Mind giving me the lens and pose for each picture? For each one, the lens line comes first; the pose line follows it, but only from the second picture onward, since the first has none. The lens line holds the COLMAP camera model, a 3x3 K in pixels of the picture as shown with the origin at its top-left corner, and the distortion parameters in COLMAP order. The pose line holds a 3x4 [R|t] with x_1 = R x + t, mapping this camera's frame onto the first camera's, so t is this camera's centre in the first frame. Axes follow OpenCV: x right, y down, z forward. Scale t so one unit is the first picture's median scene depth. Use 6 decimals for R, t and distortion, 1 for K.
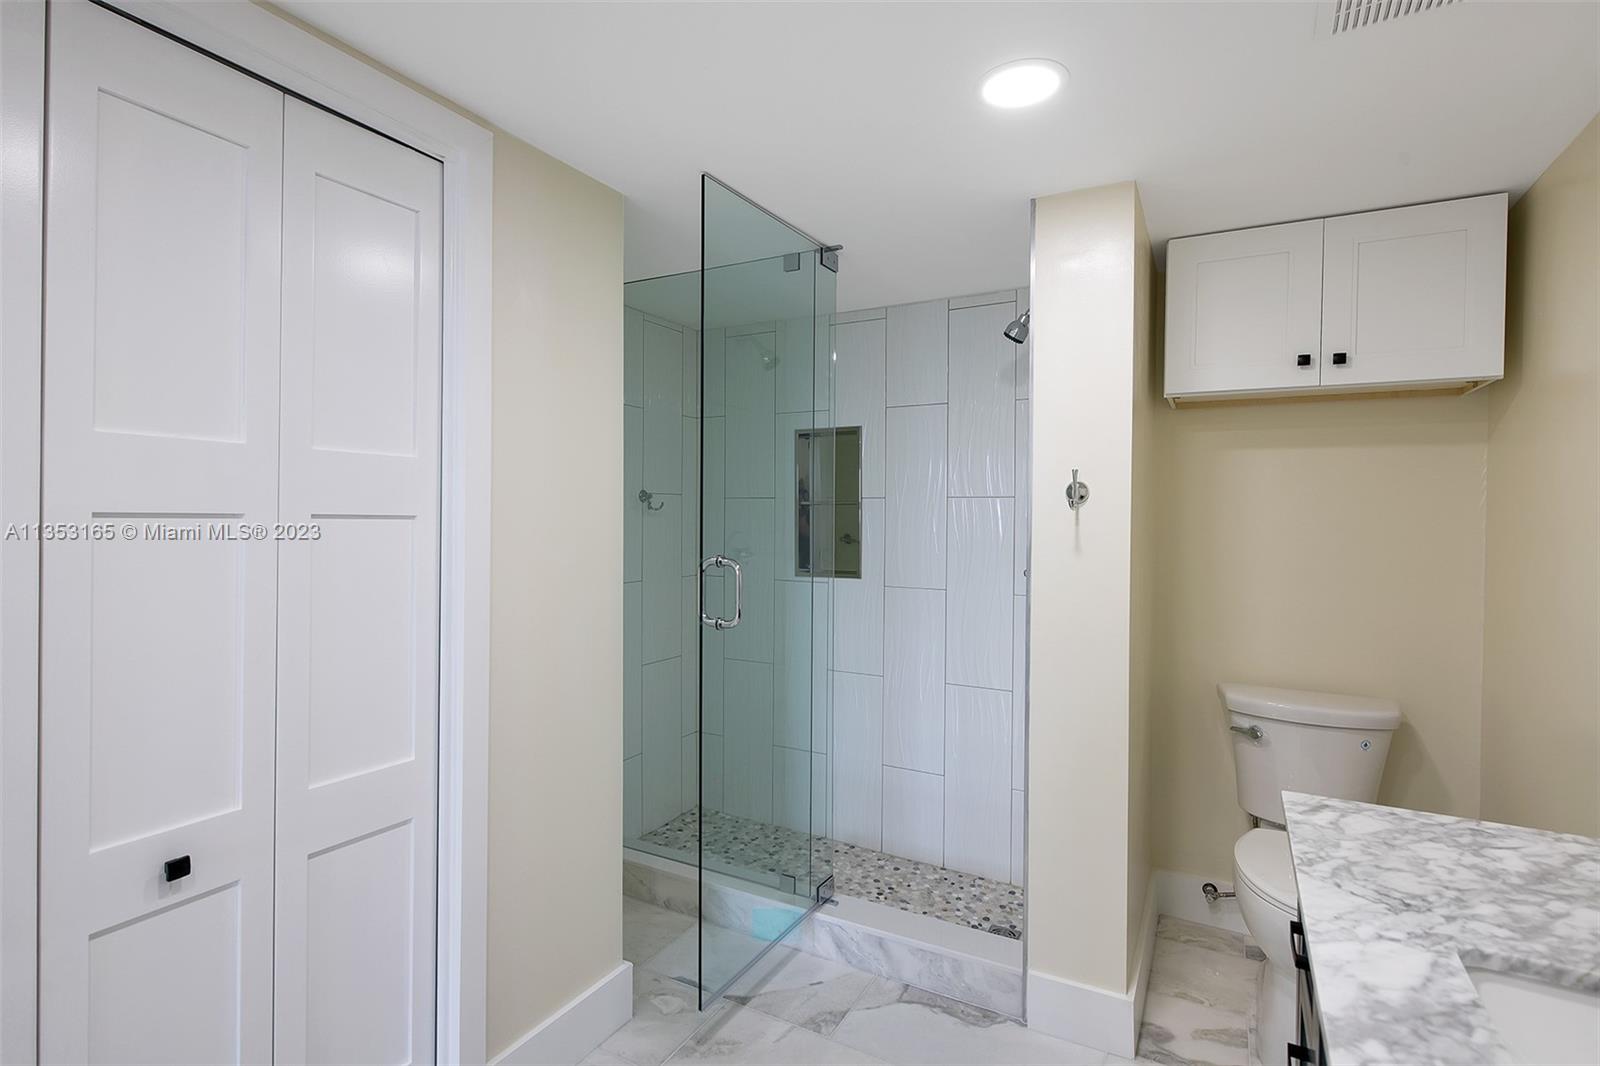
lens RADIAL K [[768.7, 0, 800.4], [0, 768.7, 522.0], [0, 0, 1]] dist [0.015951, -0.011628]
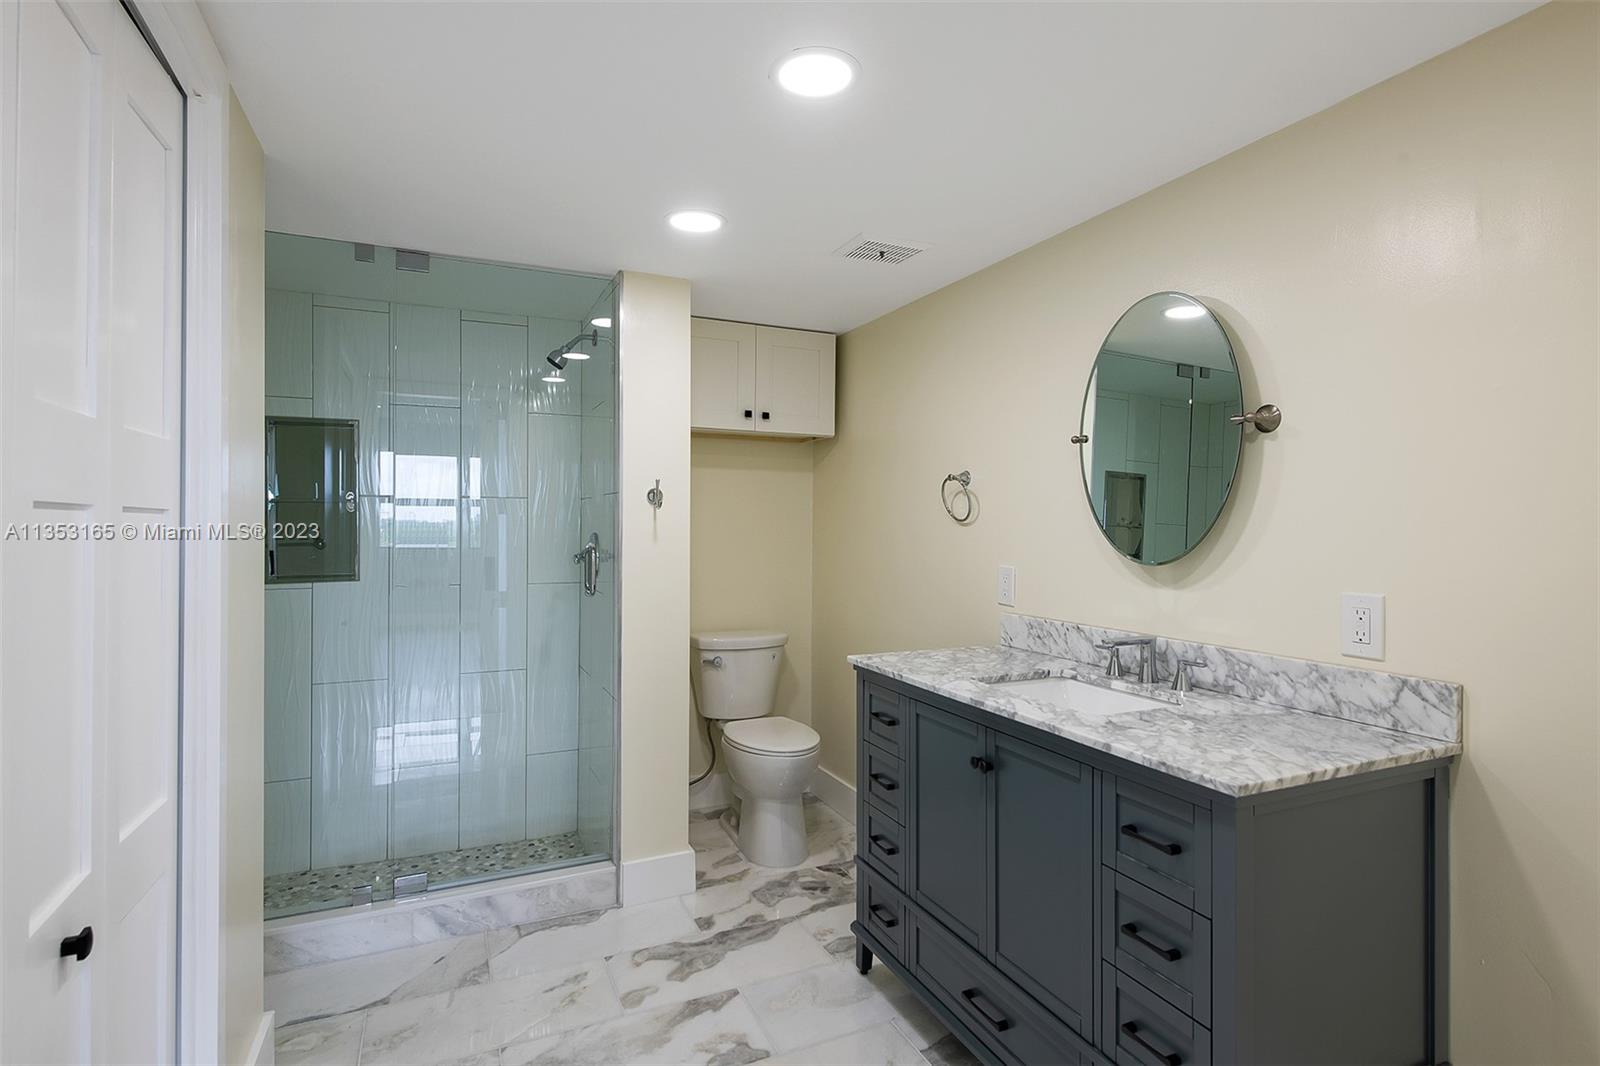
lens RADIAL K [[820.0, 0, 810.2], [0, 820.0, 522.7], [0, 0, 1]] dist [0.017073, -0.010606]
pose [[0.592299, -0.006243, 0.805694, -0.586624], [0.008747, 0.999961, 0.001319, 0.007761], [-0.805671, 0.006266, 0.592331, -0.072372]]
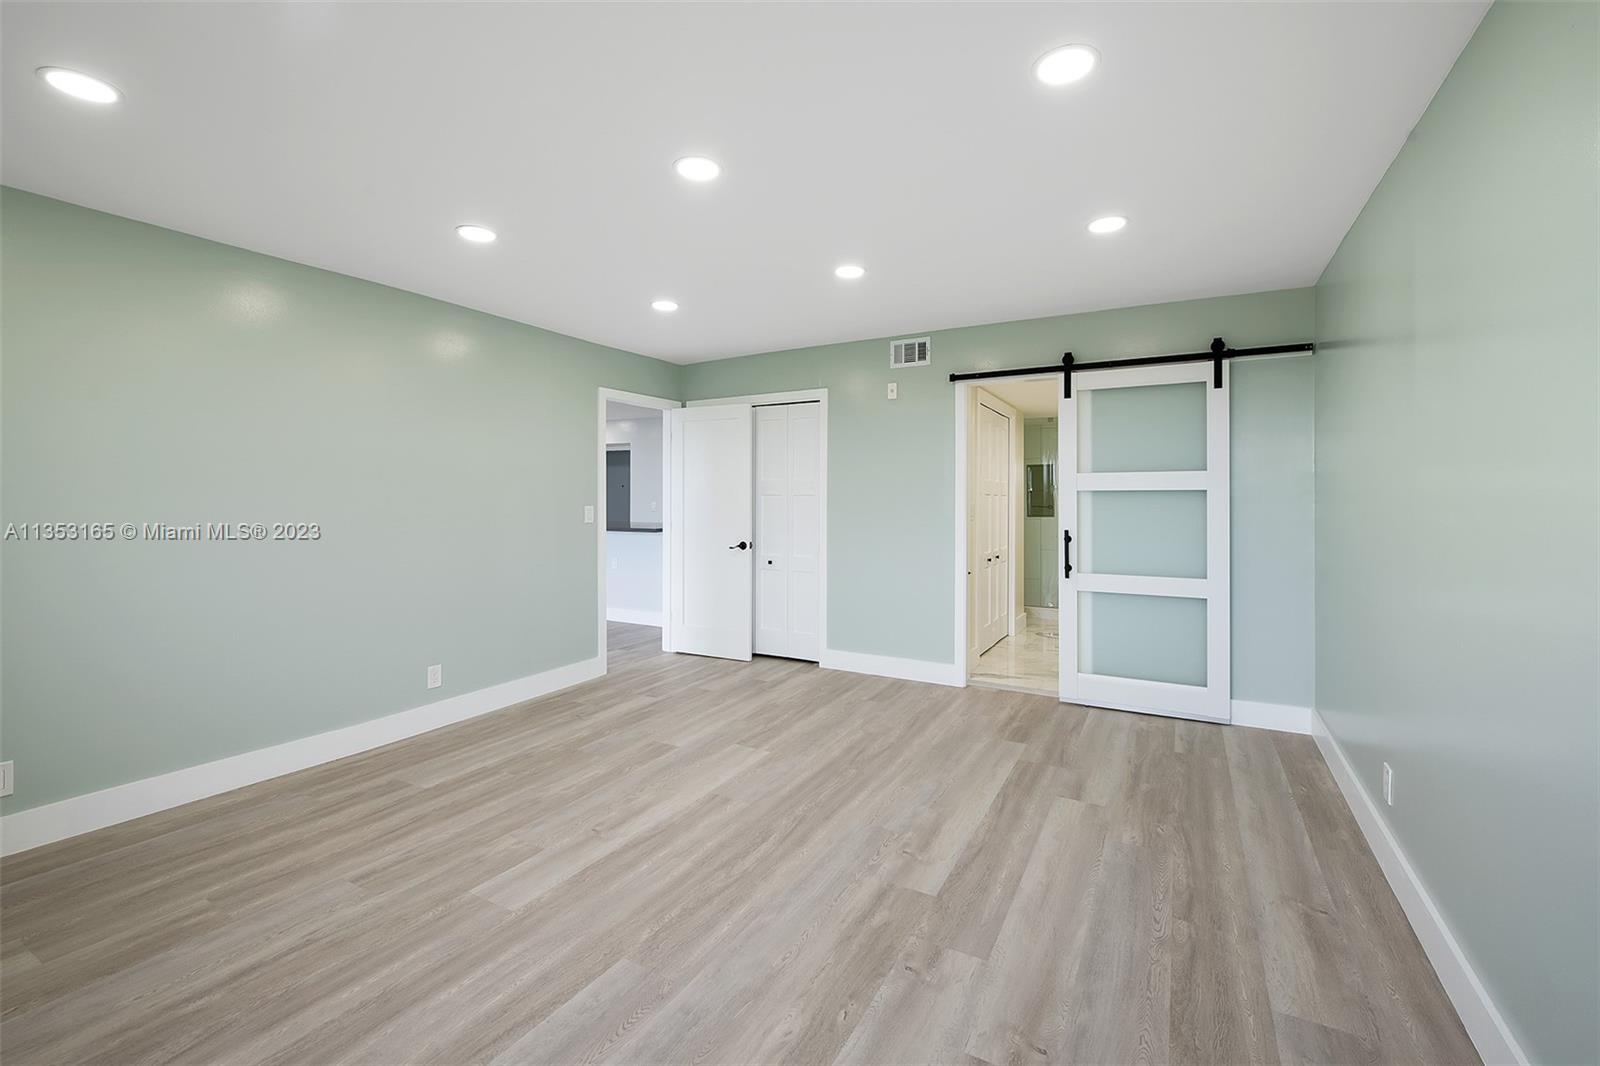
lens RADIAL K [[682.7, 0, 802.7], [0, 682.7, 522.9], [0, 0, 1]] dist [0.007329, -0.004896]
pose [[0.999861, -0.014924, 0.007401, -1.273105], [0.014717, 0.999519, 0.027309, 0.017486], [-0.007805, -0.027197, 0.999600, -2.246425]]
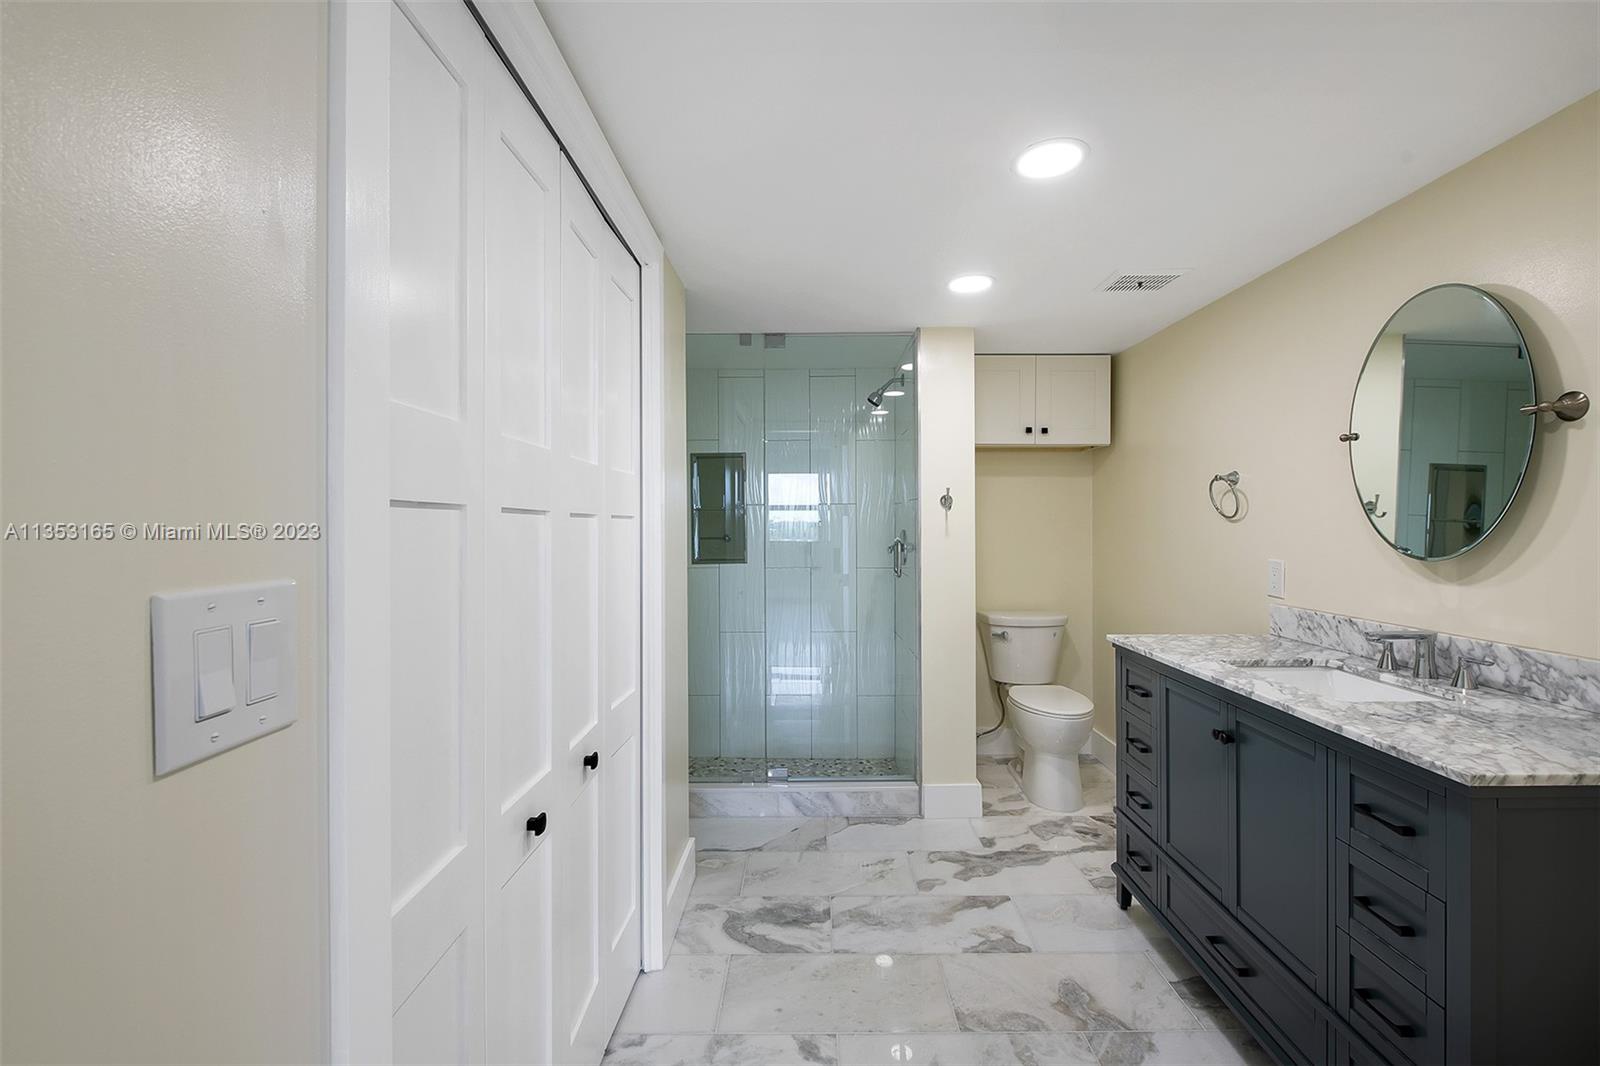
lens RADIAL K [[682.7, 0, 802.7], [0, 682.7, 522.9], [0, 0, 1]] dist [0.007329, -0.004896]
pose [[0.878171, -0.013333, 0.478161, -0.597466], [0.016328, 0.999864, -0.002107, 0.008209], [-0.478068, 0.009658, 0.878270, -0.175757]]
